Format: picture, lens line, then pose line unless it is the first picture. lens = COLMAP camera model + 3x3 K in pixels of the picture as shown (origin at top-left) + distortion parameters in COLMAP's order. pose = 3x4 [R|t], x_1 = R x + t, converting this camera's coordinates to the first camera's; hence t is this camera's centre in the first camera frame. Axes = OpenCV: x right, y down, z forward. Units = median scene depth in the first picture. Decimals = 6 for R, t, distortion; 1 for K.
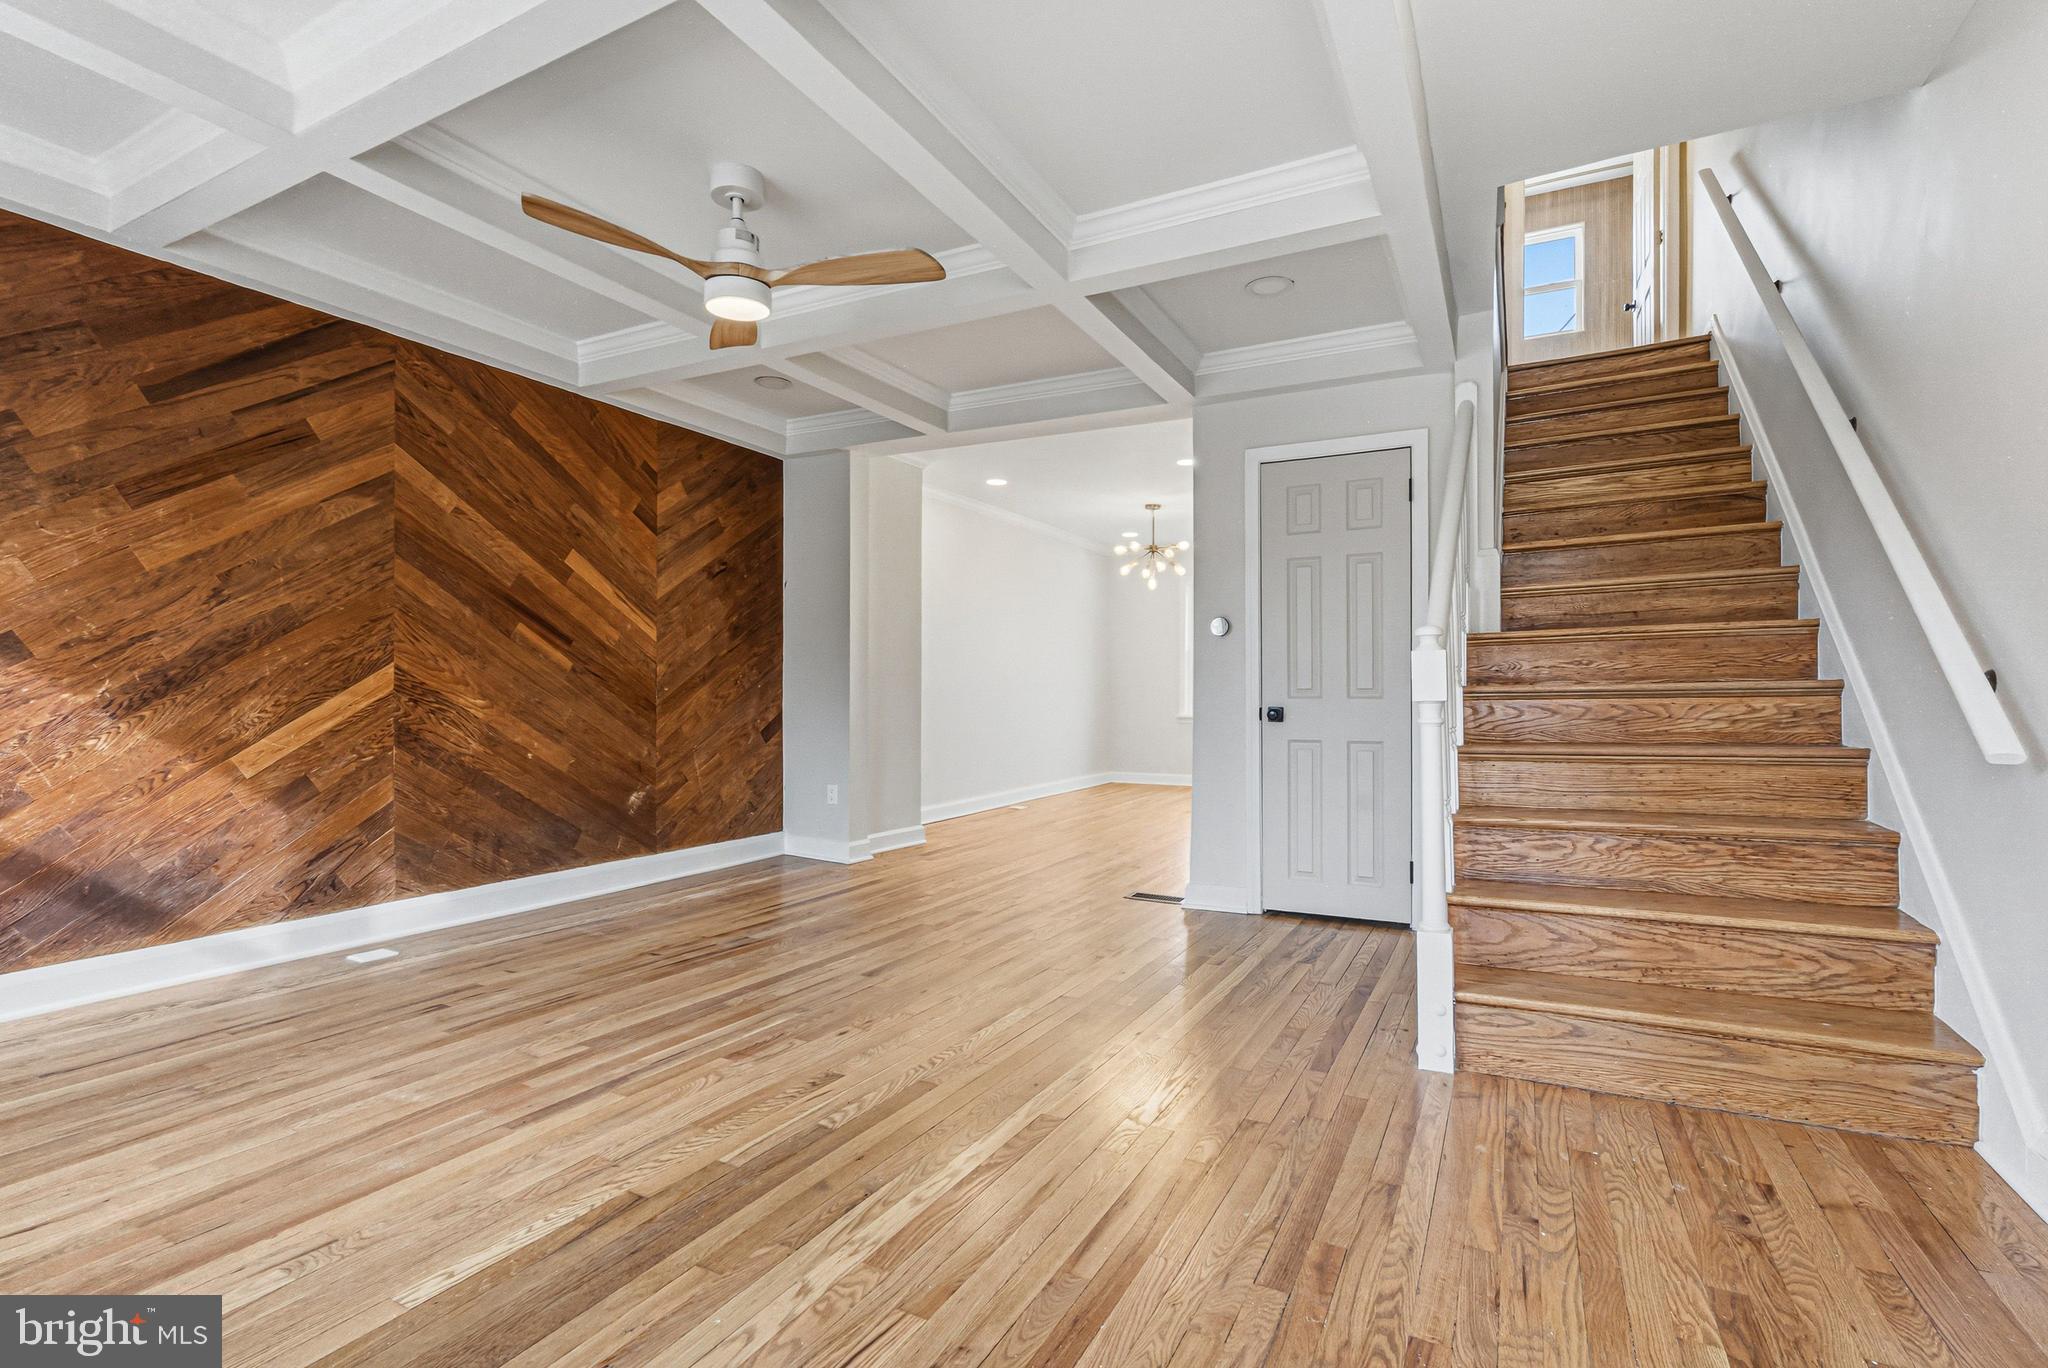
lens RADIAL K [[936.3, 0, 1027.7], [0, 936.3, 705.0], [0, 0, 1]] dist [-0.001153, 0.000182]
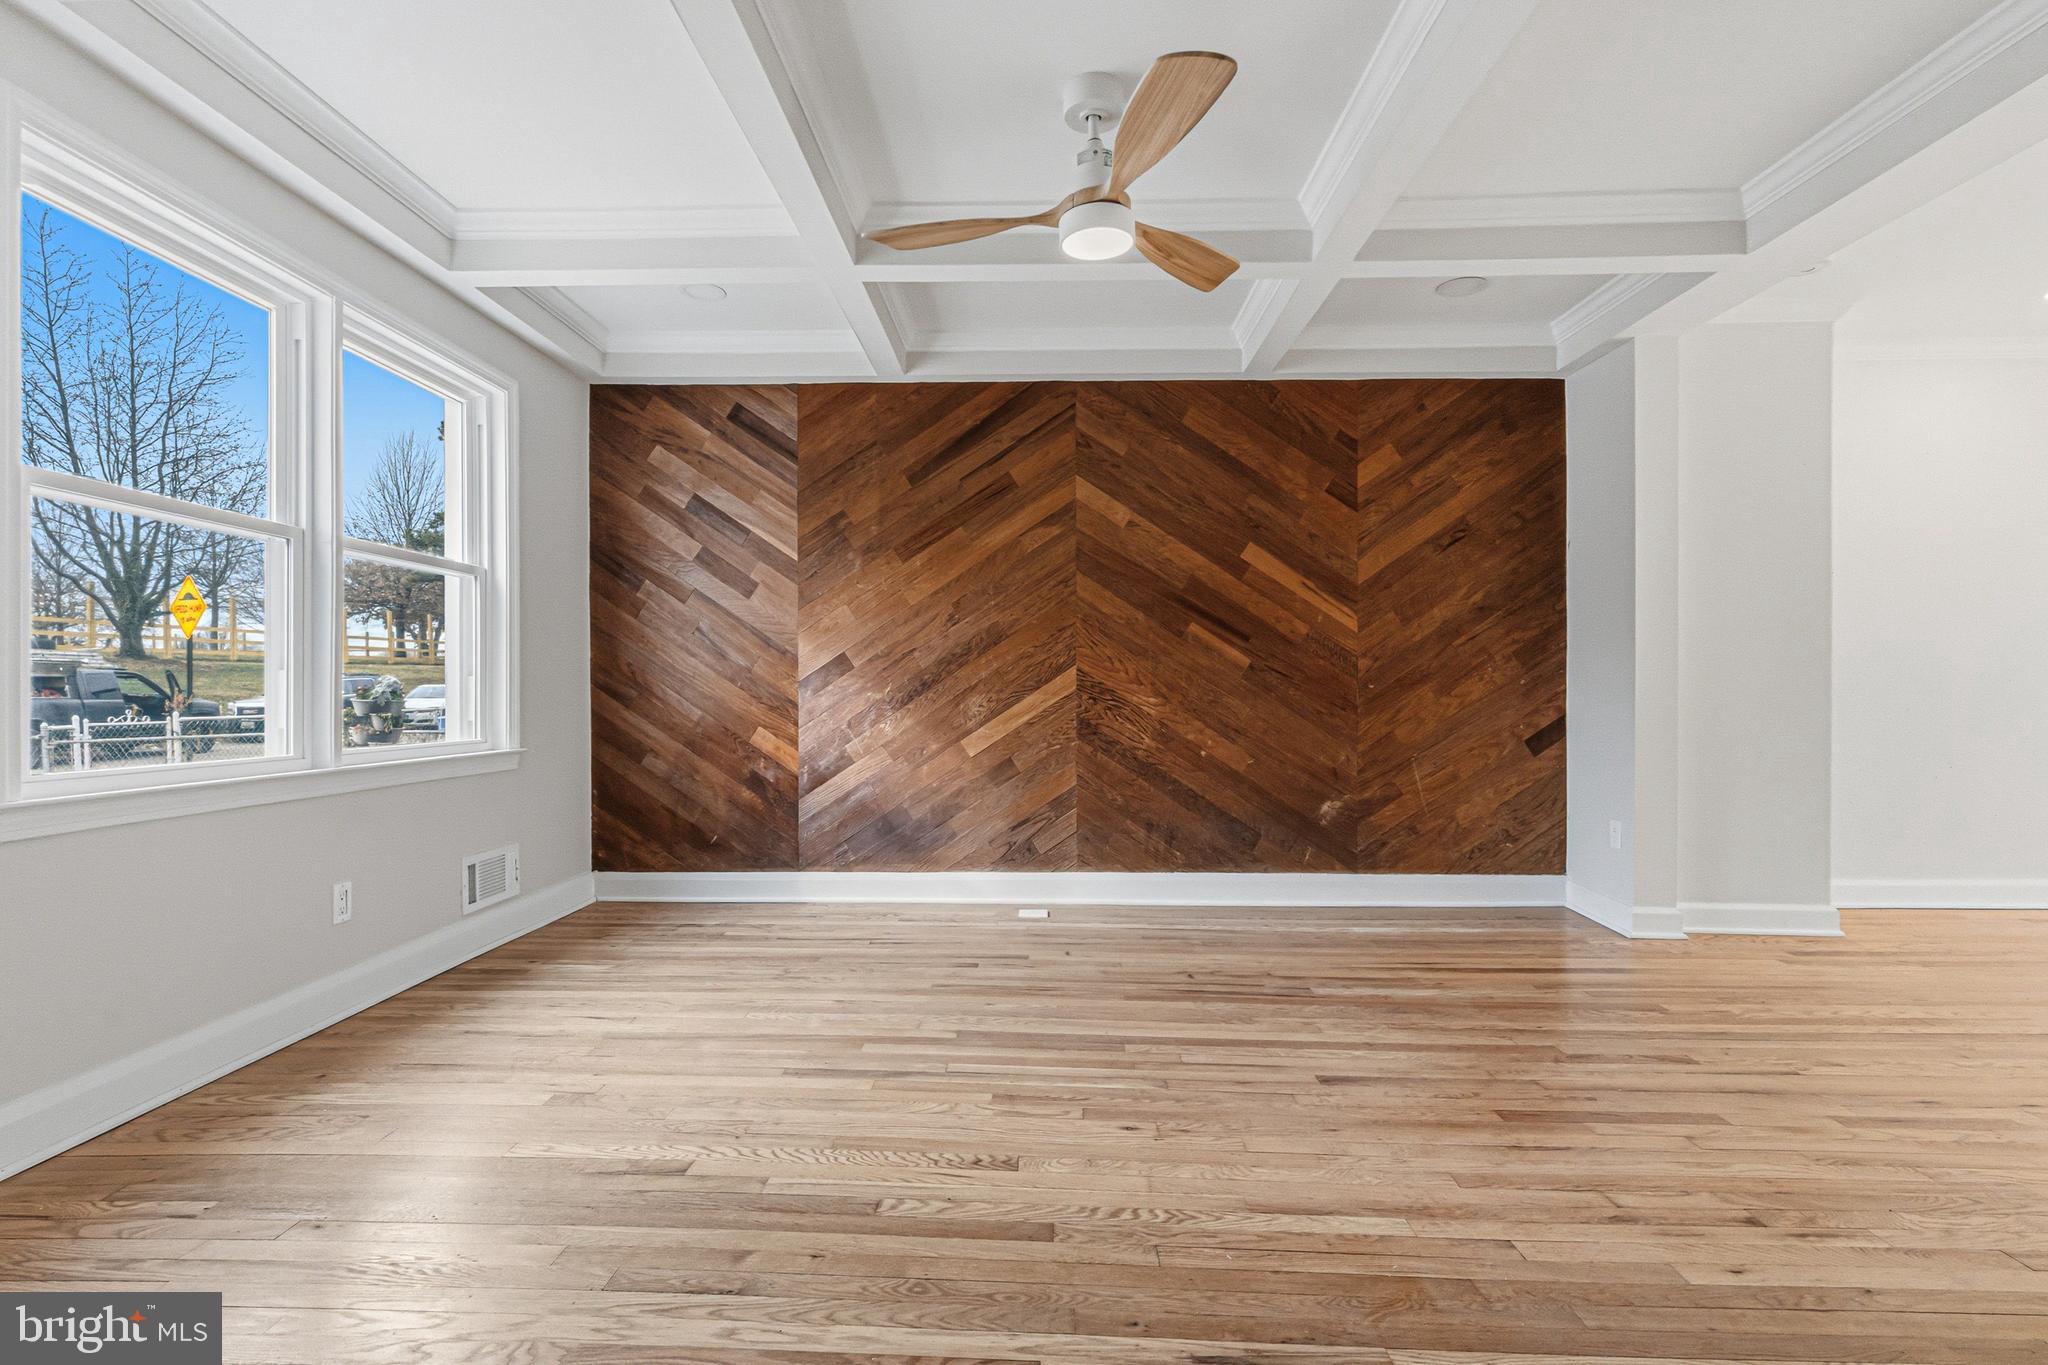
lens RADIAL K [[947.0, 0, 1020.9], [0, 947.0, 704.2], [0, 0, 1]] dist [0.001203, 0.000443]
pose [[0.445211, 0.006493, -0.895402, 0.339054], [-0.008731, 0.999958, 0.002910, -0.000183], [0.895383, 0.006522, 0.445249, 0.420667]]
